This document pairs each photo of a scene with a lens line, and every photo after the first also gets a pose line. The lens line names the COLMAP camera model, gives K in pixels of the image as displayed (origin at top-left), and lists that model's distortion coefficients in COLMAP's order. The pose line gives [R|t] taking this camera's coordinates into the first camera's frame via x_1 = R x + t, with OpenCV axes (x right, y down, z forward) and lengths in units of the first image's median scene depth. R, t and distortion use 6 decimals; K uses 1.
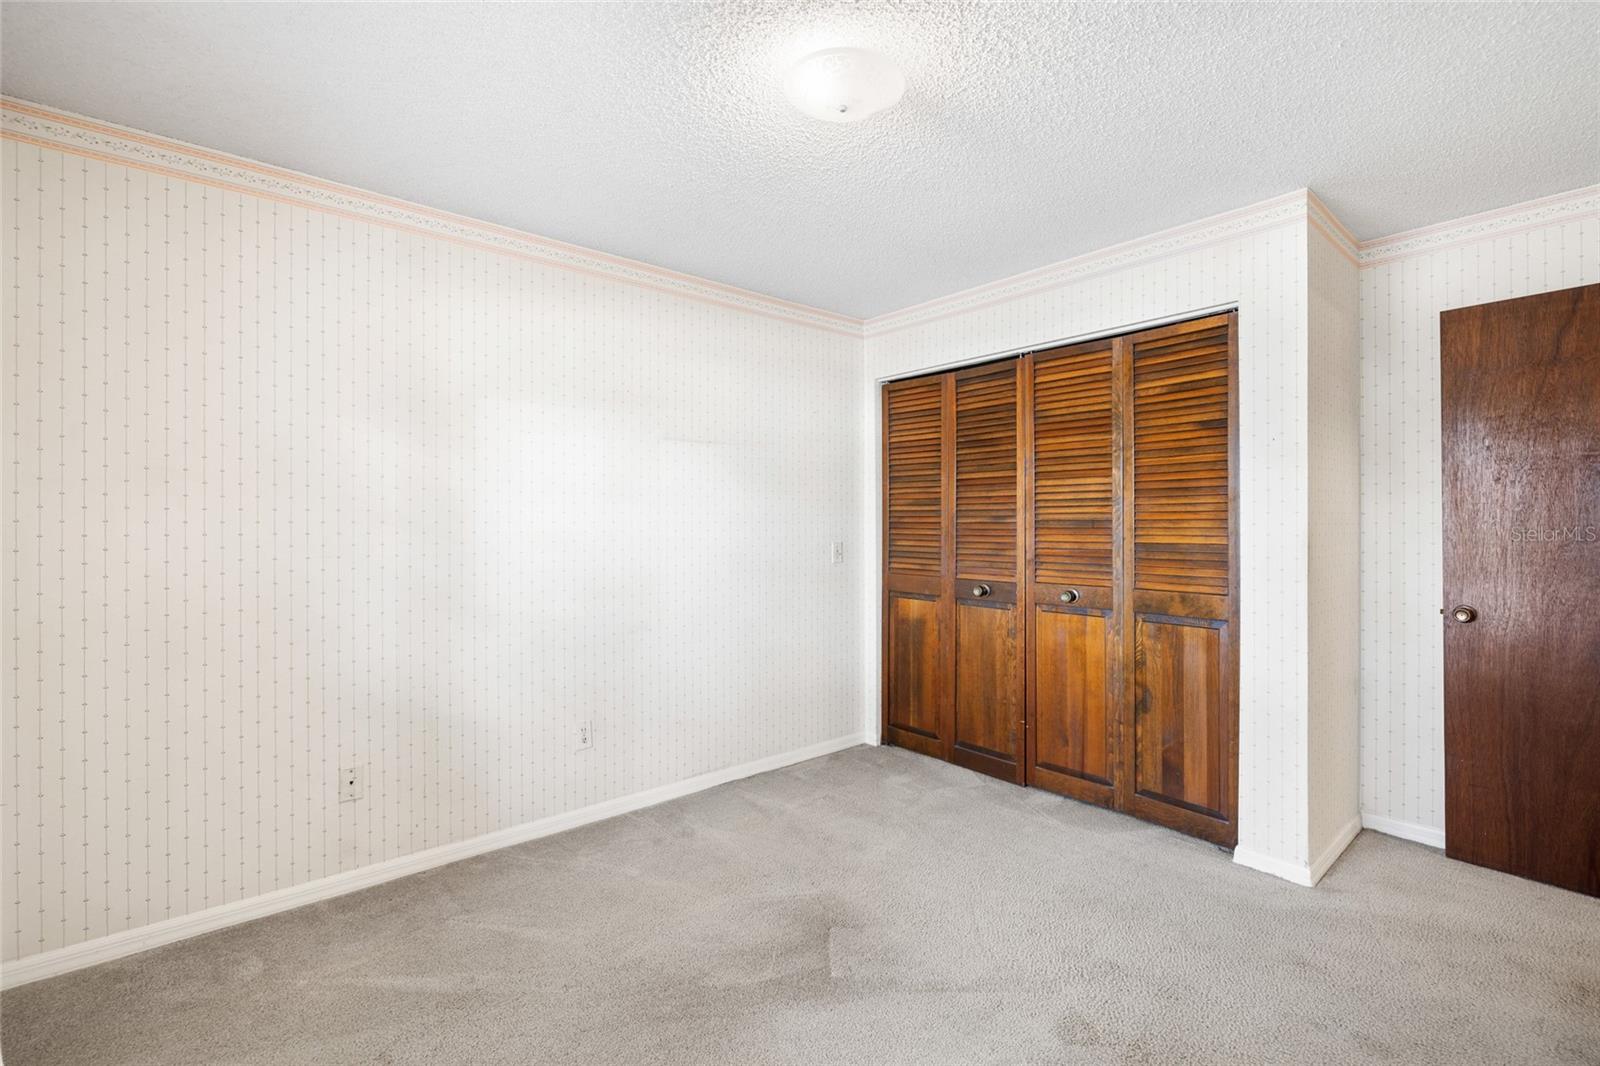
lens RADIAL K [[713.8, 0, 802.4], [0, 713.8, 532.9], [0, 0, 1]] dist [-0.009671, 0.002123]
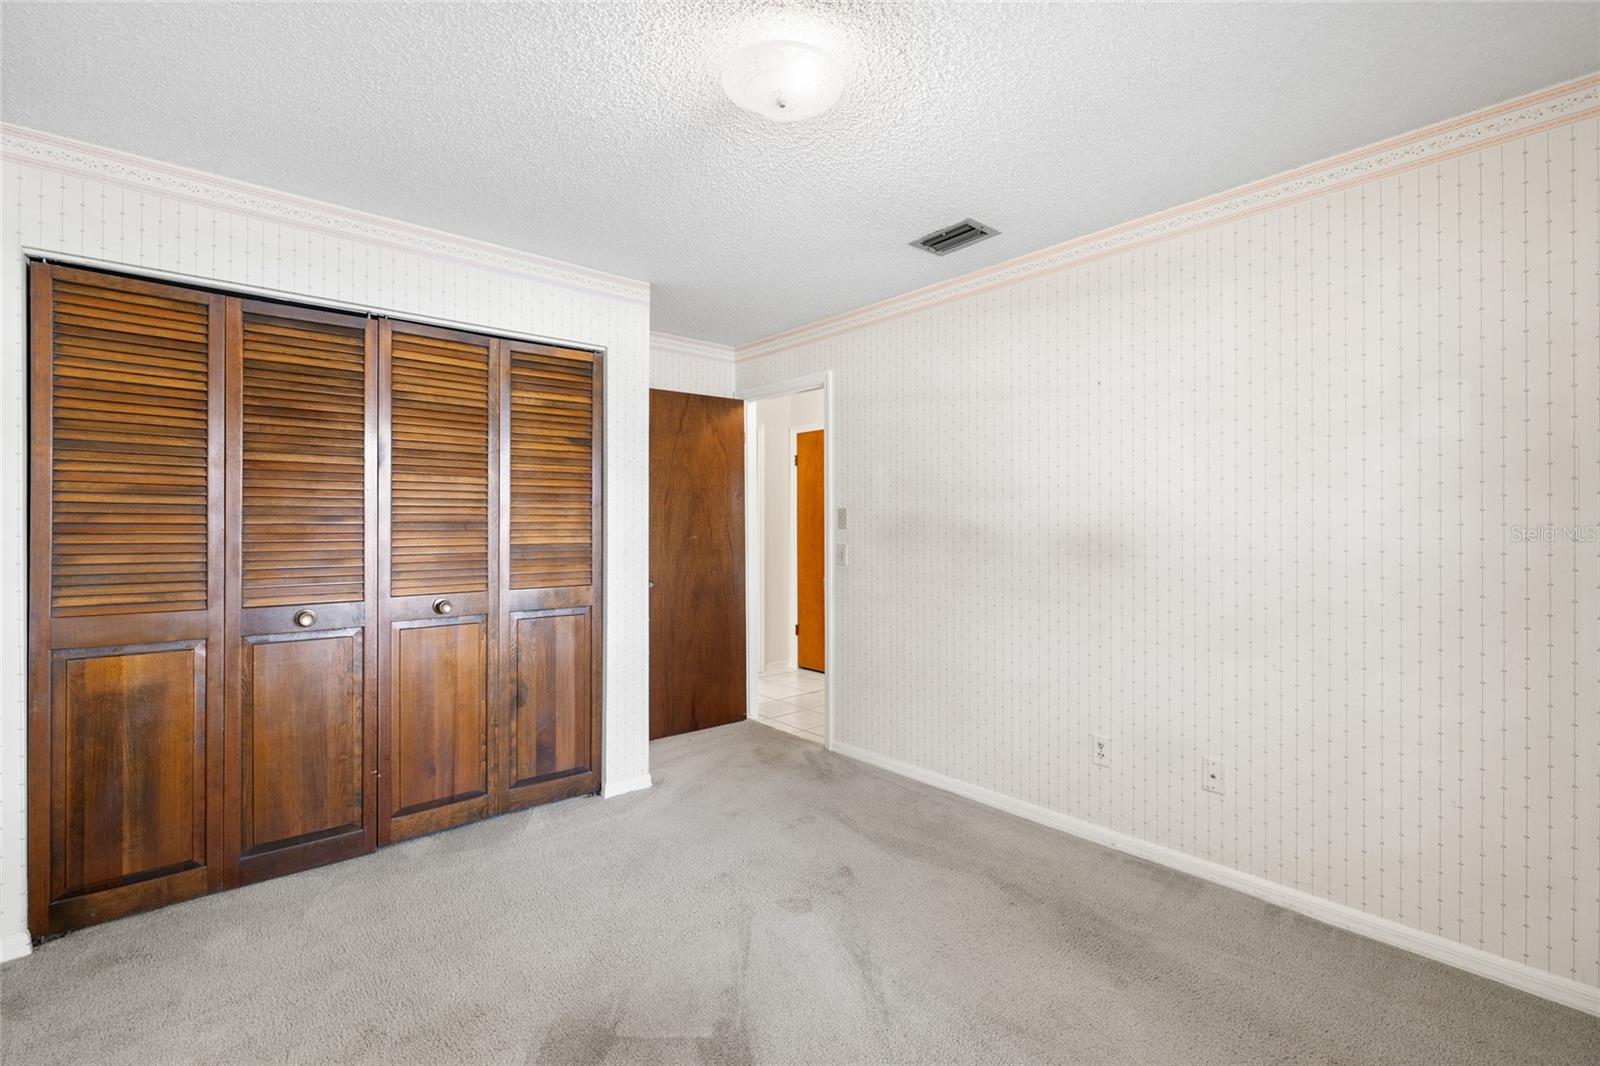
lens RADIAL K [[713.8, 0, 806.9], [0, 713.8, 529.0], [0, 0, 1]] dist [-0.009671, 0.002123]
pose [[-0.024939, -0.009532, 0.999644, -0.532420], [0.008011, 0.999921, 0.009734, -0.014180], [-0.999657, 0.008251, -0.024860, 0.560665]]
